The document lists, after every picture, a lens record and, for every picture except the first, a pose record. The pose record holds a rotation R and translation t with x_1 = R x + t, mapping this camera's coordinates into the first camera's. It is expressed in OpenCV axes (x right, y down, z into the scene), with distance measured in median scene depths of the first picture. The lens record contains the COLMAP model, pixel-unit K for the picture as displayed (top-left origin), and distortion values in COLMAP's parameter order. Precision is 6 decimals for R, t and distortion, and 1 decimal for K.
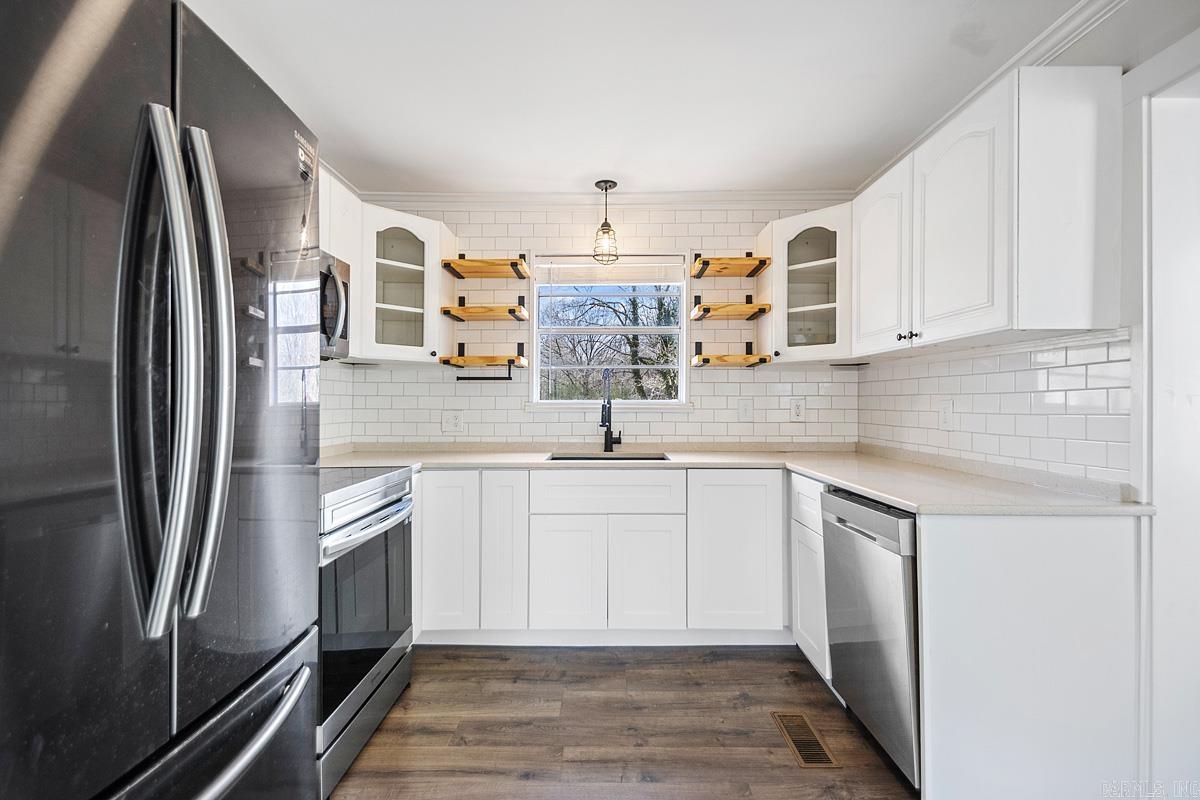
lens RADIAL K [[549.6, 0, 593.3], [0, 549.6, 400.5], [0, 0, 1]] dist [0.028593, -0.003549]
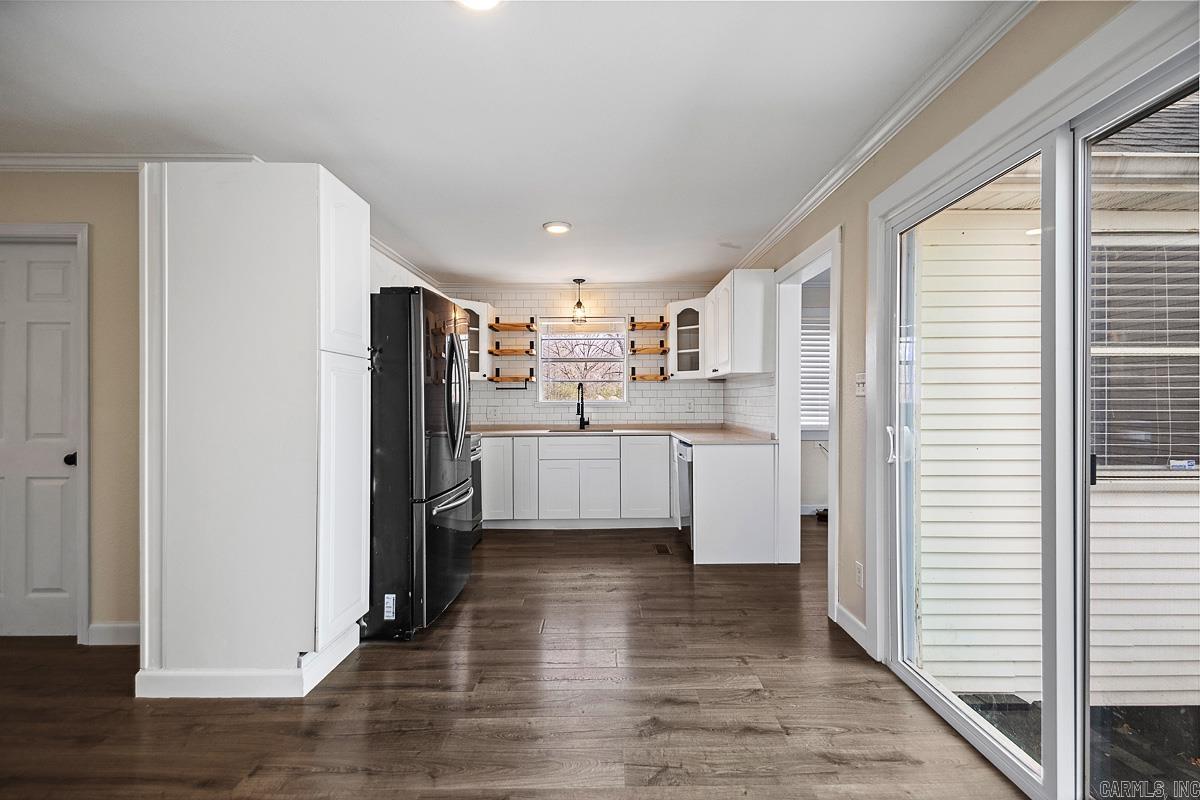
lens RADIAL K [[549.6, 0, 602.3], [0, 549.6, 408.2], [0, 0, 1]] dist [0.028593, -0.003549]
pose [[0.999803, -0.006603, 0.018715, 0.062292], [0.006305, 0.999853, 0.015945, -0.003723], [-0.018817, -0.015824, 0.999698, -0.793055]]
